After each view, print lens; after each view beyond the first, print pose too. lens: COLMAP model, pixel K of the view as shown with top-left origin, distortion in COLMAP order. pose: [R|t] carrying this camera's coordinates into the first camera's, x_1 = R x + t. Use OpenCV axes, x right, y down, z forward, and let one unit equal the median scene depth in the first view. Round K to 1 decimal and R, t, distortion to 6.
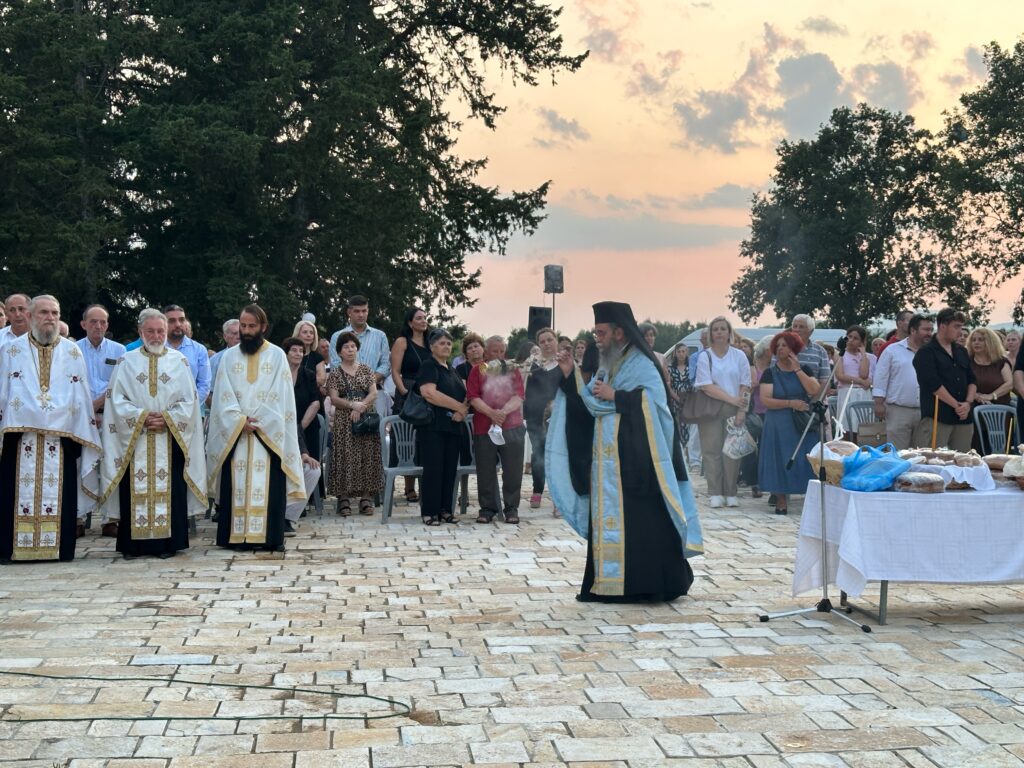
lens RADIAL K [[1564.9, 0, 512.0], [0, 1564.9, 384.0], [0, 0, 1]] dist [0.146919, -0.077003]
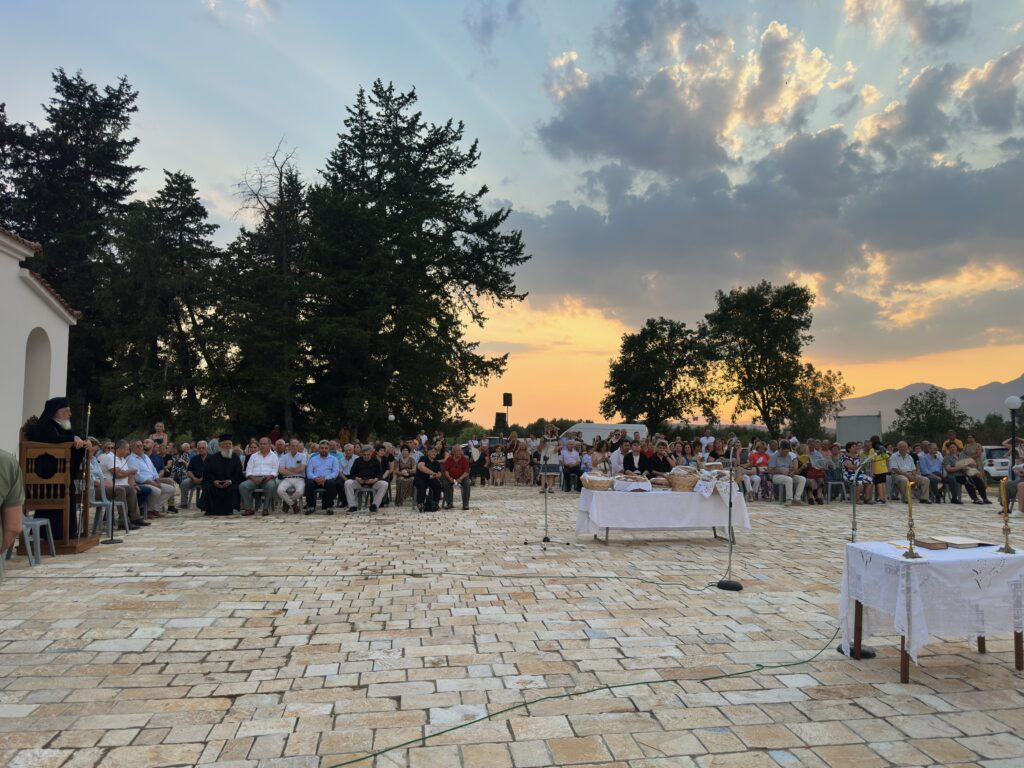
lens RADIAL K [[868.0, 0, 541.5], [0, 868.0, 383.1], [0, 0, 1]] dist [0.140071, -0.005857]
pose [[0.999628, 0.008746, 0.025823, 0.037570], [-0.006728, 0.996991, -0.077226, 0.001213], [-0.026421, 0.077024, 0.996679, -0.160394]]
